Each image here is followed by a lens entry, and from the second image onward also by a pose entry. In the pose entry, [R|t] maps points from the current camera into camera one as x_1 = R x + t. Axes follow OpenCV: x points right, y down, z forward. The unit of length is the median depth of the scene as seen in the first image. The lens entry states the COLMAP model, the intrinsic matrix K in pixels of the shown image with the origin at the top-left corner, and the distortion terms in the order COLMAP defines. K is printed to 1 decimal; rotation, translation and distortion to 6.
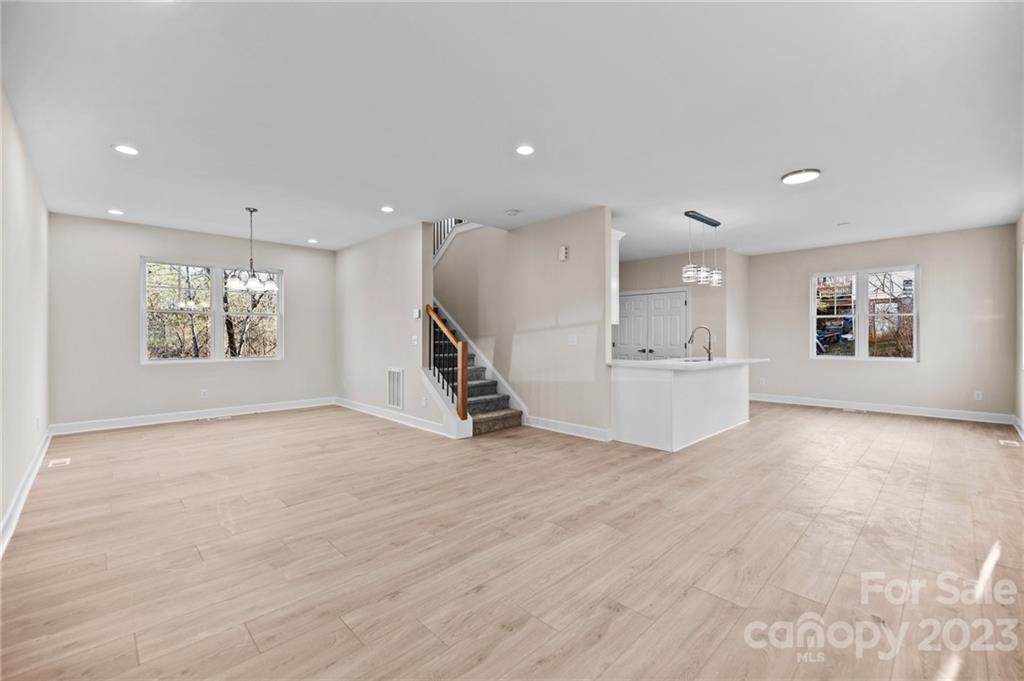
lens RADIAL K [[432.5, 0, 512.6], [0, 432.5, 336.9], [0, 0, 1]] dist [-0.000012, 0.000267]
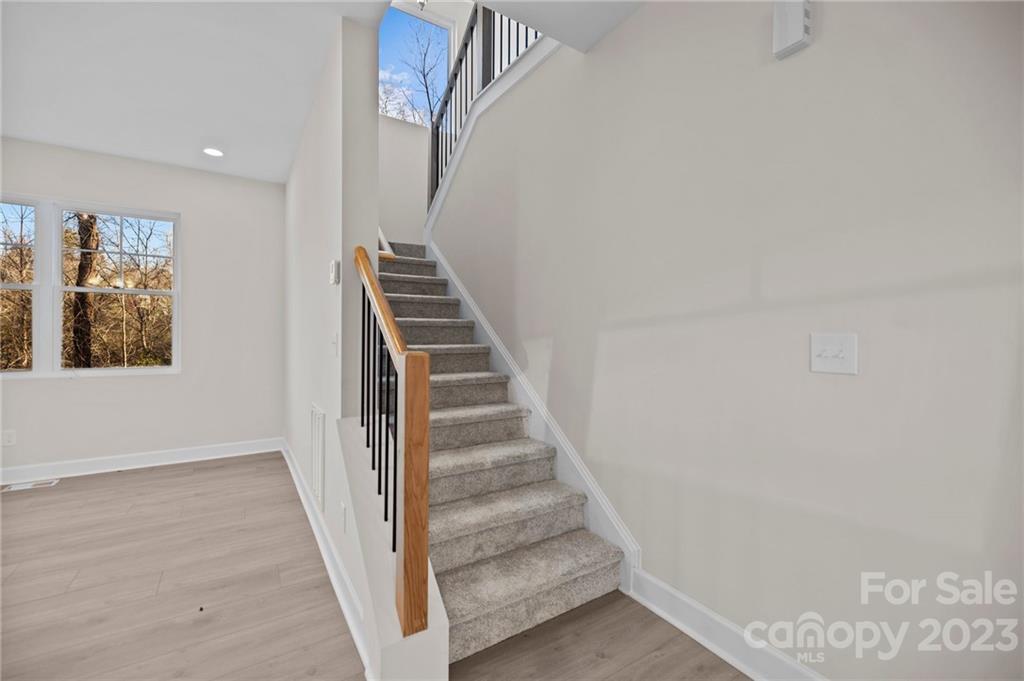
lens RADIAL K [[432.5, 0, 512.6], [0, 432.5, 336.9], [0, 0, 1]] dist [-0.000012, 0.000267]
pose [[0.980442, 0.003814, -0.196769, 0.002628], [-0.003390, 0.999991, 0.002491, -0.000465], [0.196777, -0.001775, 0.980447, 0.613949]]
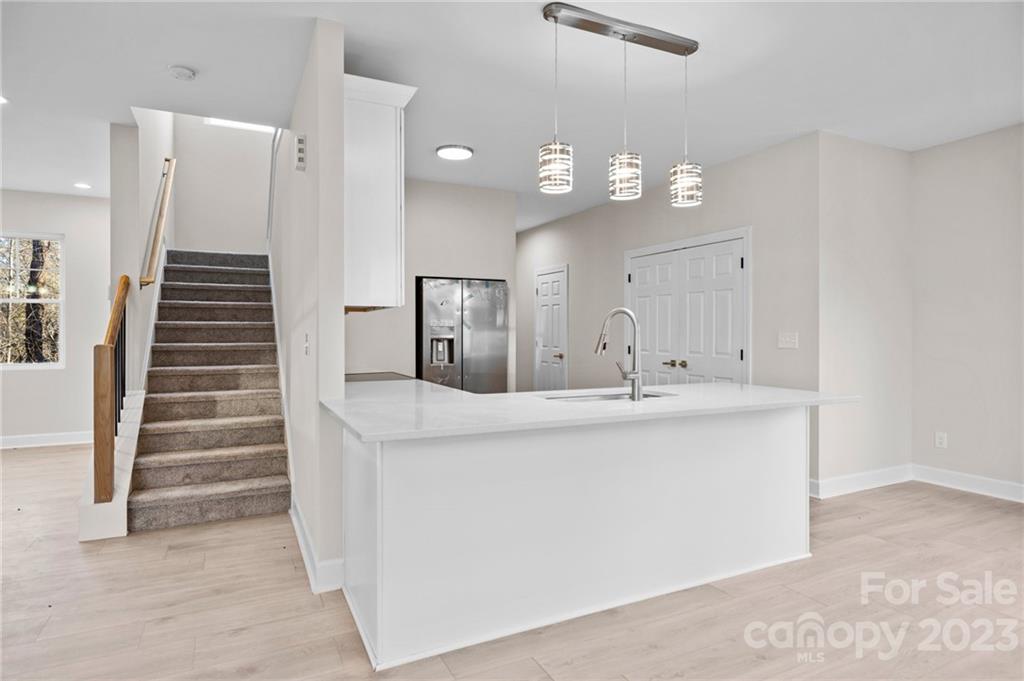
lens RADIAL K [[567.9, 0, 508.5], [0, 567.9, 334.8], [0, 0, 1]] dist [0.002882, 0.000169]
pose [[0.952052, -0.002570, -0.305927, 0.444197], [0.001599, 0.999993, -0.003424, 0.001569], [0.305934, 0.002771, 0.952049, 0.431345]]
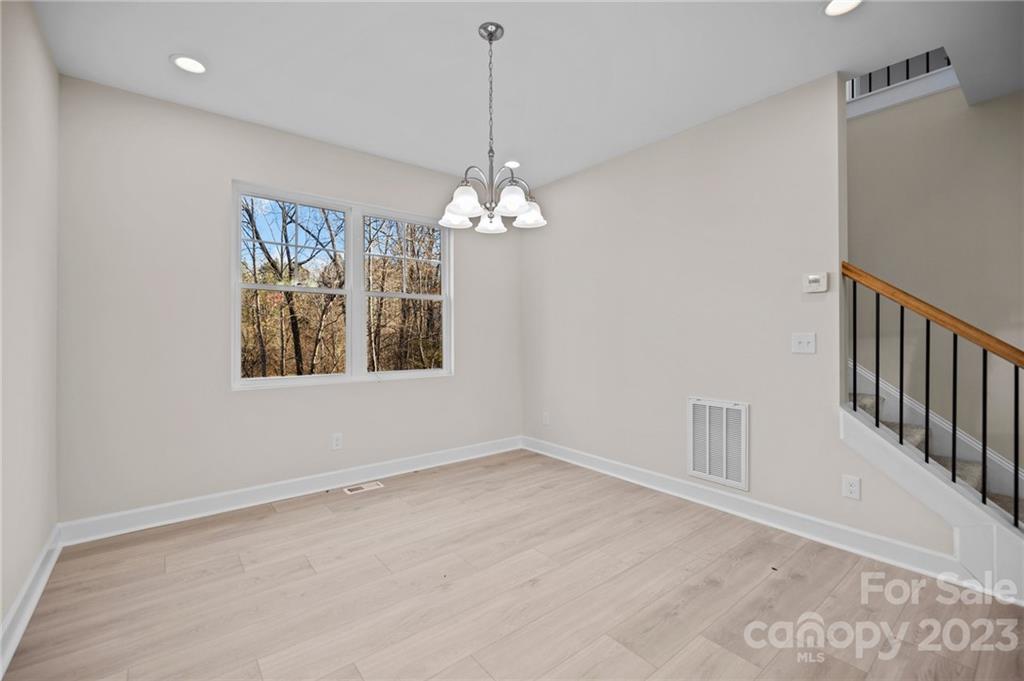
lens RADIAL K [[437.8, 0, 527.6], [0, 437.8, 344.0], [0, 0, 1]] dist [0.000647, 0.000224]
pose [[0.997239, -0.003536, -0.074169, -0.451518], [0.005241, 0.999726, 0.022807, -0.004917], [0.074068, -0.023133, 0.996985, 0.491877]]
